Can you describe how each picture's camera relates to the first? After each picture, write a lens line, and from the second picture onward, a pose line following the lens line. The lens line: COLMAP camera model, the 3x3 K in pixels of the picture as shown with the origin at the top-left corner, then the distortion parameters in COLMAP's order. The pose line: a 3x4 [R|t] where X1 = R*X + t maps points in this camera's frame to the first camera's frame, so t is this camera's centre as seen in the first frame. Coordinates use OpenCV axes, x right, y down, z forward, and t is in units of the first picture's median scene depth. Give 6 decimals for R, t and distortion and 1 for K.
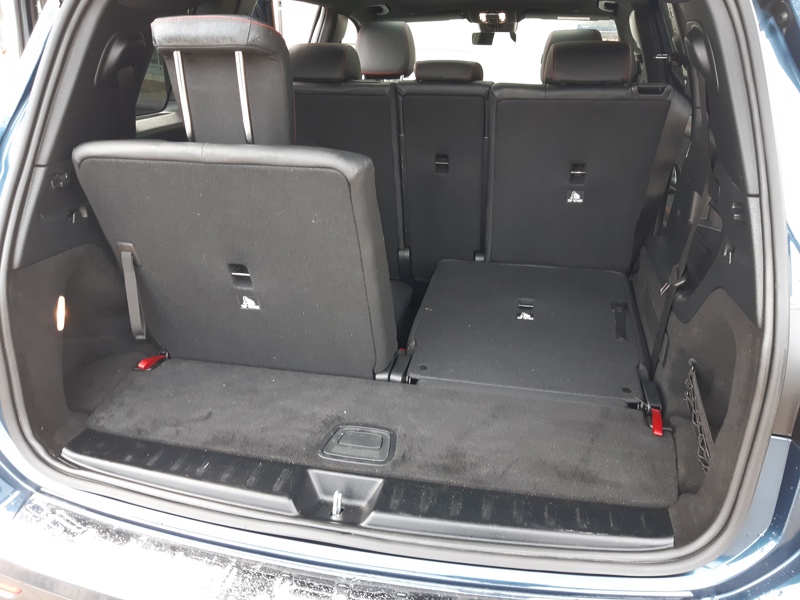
lens RADIAL K [[619.4, 0, 402.3], [0, 619.4, 304.0], [0, 0, 1]] dist [0.060884, -0.094267]
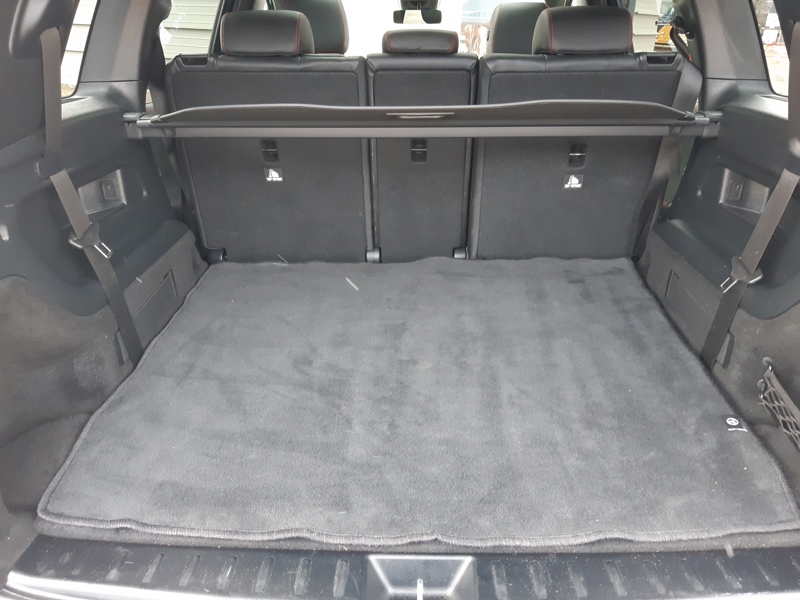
lens RADIAL K [[619.4, 0, 402.3], [0, 619.4, 304.0], [0, 0, 1]] dist [0.060884, -0.094267]
pose [[0.981294, -0.078807, 0.175646, -0.155718], [0.076455, 0.996870, 0.020129, -0.036504], [-0.176682, -0.006324, 0.984248, 0.175185]]
